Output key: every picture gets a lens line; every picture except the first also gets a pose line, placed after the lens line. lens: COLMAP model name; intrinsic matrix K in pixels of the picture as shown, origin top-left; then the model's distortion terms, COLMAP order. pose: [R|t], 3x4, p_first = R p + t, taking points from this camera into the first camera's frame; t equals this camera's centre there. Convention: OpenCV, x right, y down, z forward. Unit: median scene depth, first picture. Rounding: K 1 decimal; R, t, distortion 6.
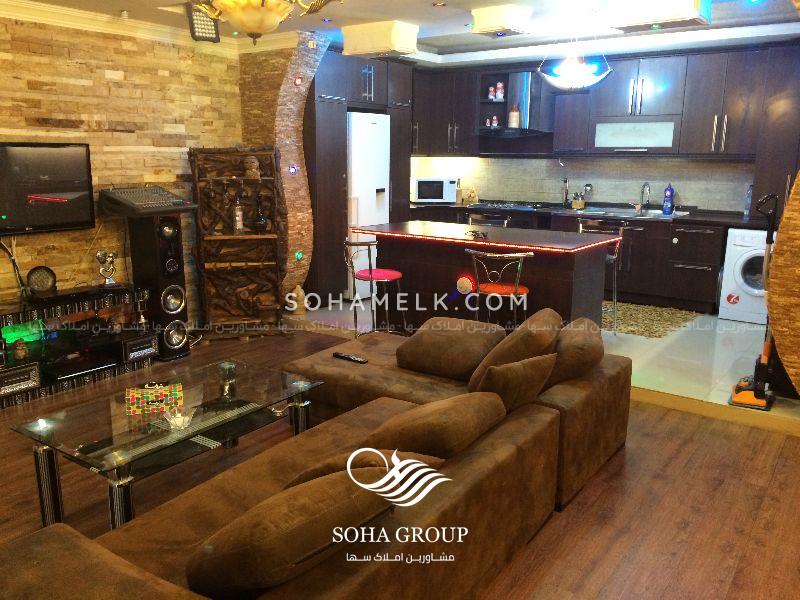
lens RADIAL K [[684.0, 0, 382.9], [0, 684.0, 297.2], [0, 0, 1]] dist [0.074629, -0.099690]
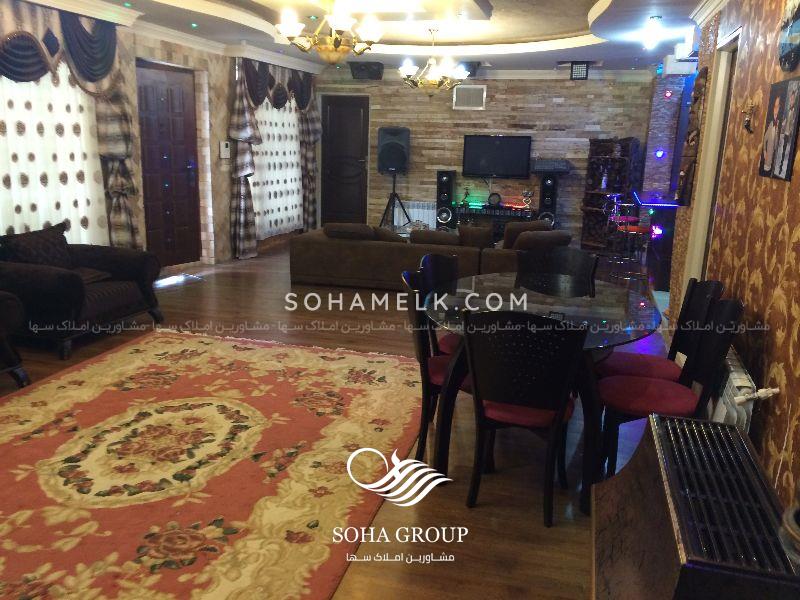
lens RADIAL K [[684.0, 0, 386.7], [0, 684.0, 293.2], [0, 0, 1]] dist [0.074629, -0.099690]
pose [[0.343835, 0.210815, -0.915060, 1.258002], [-0.217336, 0.965880, 0.140859, 0.026252], [0.913533, 0.150444, 0.377921, -0.066634]]
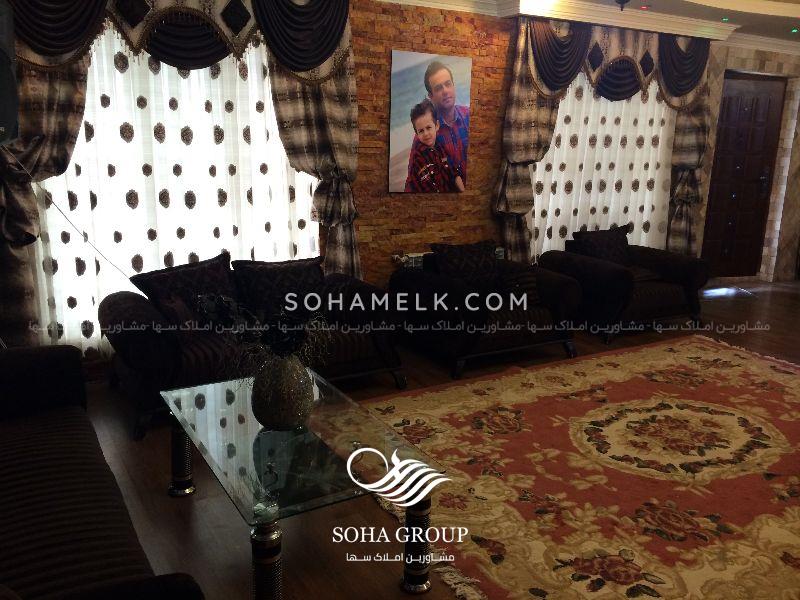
lens RADIAL K [[684.0, 0, 402.6], [0, 684.0, 302.2], [0, 0, 1]] dist [0.074629, -0.099690]
pose [[-0.396958, 0.206753, -0.894247, 1.548176], [-0.213372, 0.926818, 0.309000, -0.002835], [0.892691, 0.313468, -0.323792, -0.020962]]
